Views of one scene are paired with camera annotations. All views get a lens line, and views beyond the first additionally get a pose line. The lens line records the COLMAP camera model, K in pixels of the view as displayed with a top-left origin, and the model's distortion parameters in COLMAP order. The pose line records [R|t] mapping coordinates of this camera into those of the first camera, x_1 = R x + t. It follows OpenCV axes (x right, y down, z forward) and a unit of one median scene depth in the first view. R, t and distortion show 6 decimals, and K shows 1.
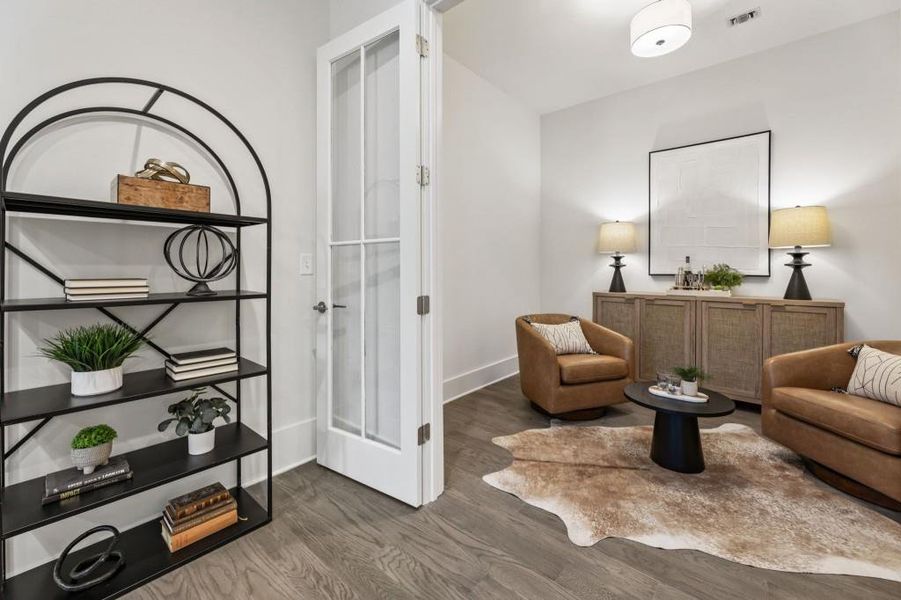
lens RADIAL K [[379.9, 0, 449.8], [0, 379.9, 267.2], [0, 0, 1]] dist [0.000134, -0.000006]
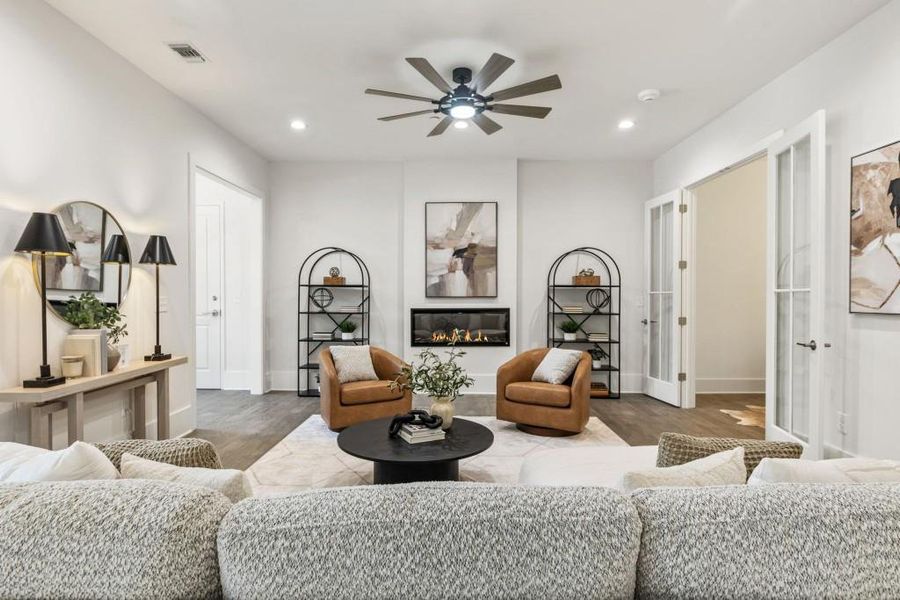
lens RADIAL K [[488.2, 0, 450.0], [0, 488.2, 300.0], [0, 0, 1]] dist [0.000824, 0.000297]
pose [[0.649749, 0.008531, -0.760101, 1.338644], [-0.005592, 0.999964, 0.006443, -0.038747], [0.760128, 0.000064, 0.649773, -2.106387]]
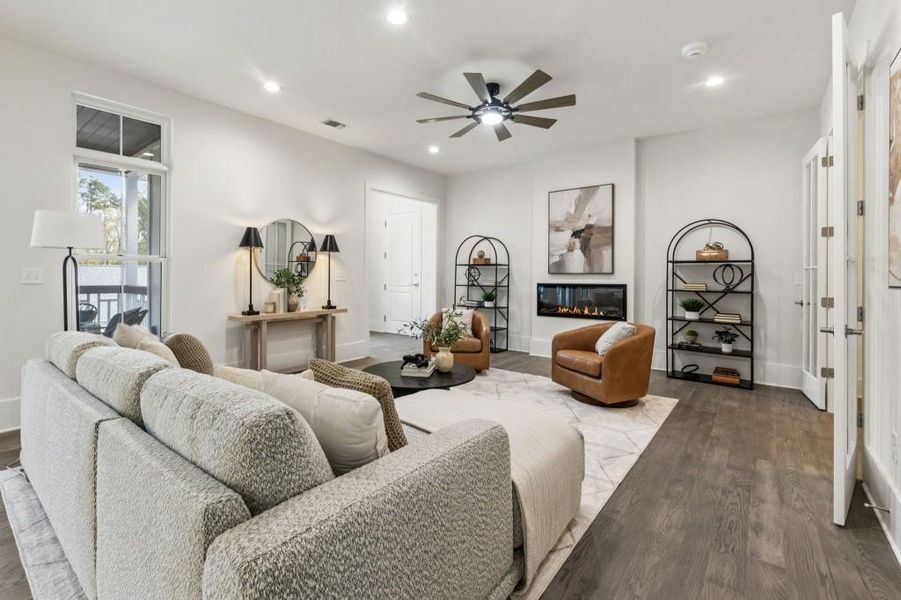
lens RADIAL K [[409.1, 0, 436.2], [0, 409.1, 276.5], [0, 0, 1]] dist [-0.001973, -0.000234]
pose [[0.041595, 0.001634, -0.999133, 1.924242], [-0.010673, 0.999942, 0.001191, -0.005647], [0.999078, 0.010615, 0.041611, -1.033457]]
